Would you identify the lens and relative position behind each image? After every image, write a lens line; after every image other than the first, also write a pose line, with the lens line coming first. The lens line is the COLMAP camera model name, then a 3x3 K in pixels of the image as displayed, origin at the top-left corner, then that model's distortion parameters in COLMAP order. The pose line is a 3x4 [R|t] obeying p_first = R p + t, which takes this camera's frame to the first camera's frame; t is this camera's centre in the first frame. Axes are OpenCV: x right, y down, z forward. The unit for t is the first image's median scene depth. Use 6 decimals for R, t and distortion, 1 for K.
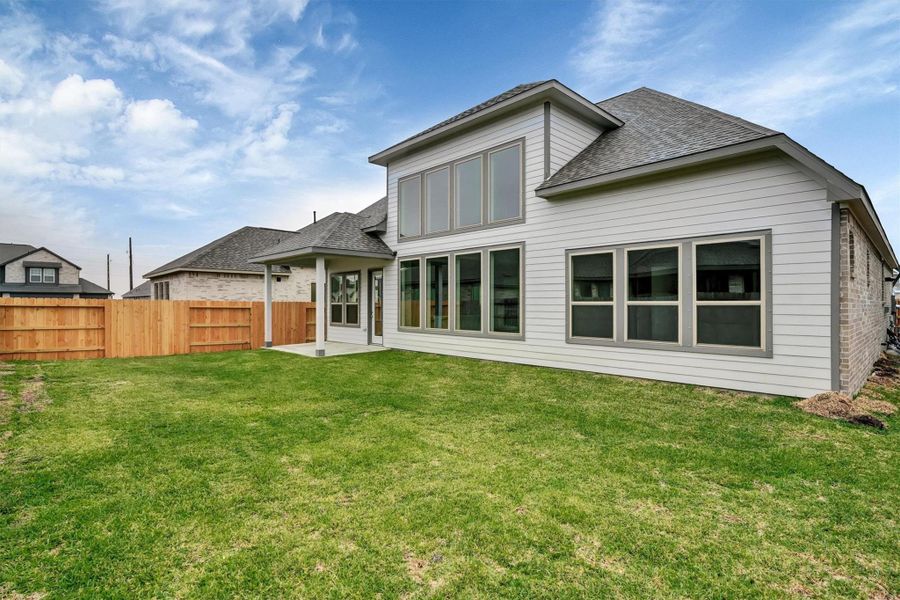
lens RADIAL K [[419.2, 0, 450.0], [0, 419.2, 300.0], [0, 0, 1]] dist [-0.001531, -0.000162]
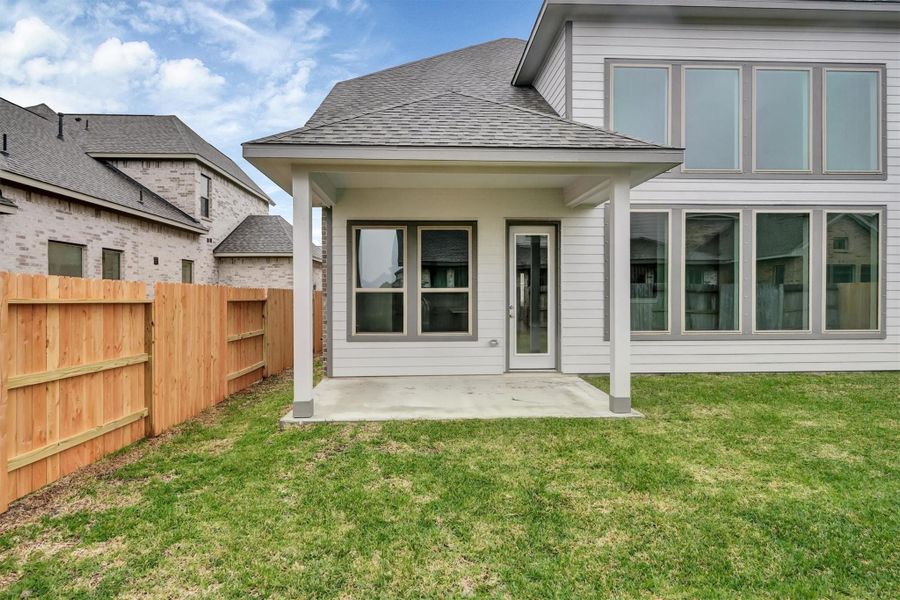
lens RADIAL K [[494.2, 0, 450.0], [0, 494.2, 300.0], [0, 0, 1]] dist [0.023821, 0.000414]
pose [[0.679334, -0.014978, 0.733676, -0.659063], [-0.004372, 0.999691, 0.024457, 0.006208], [-0.733816, -0.019822, 0.679059, 0.631094]]
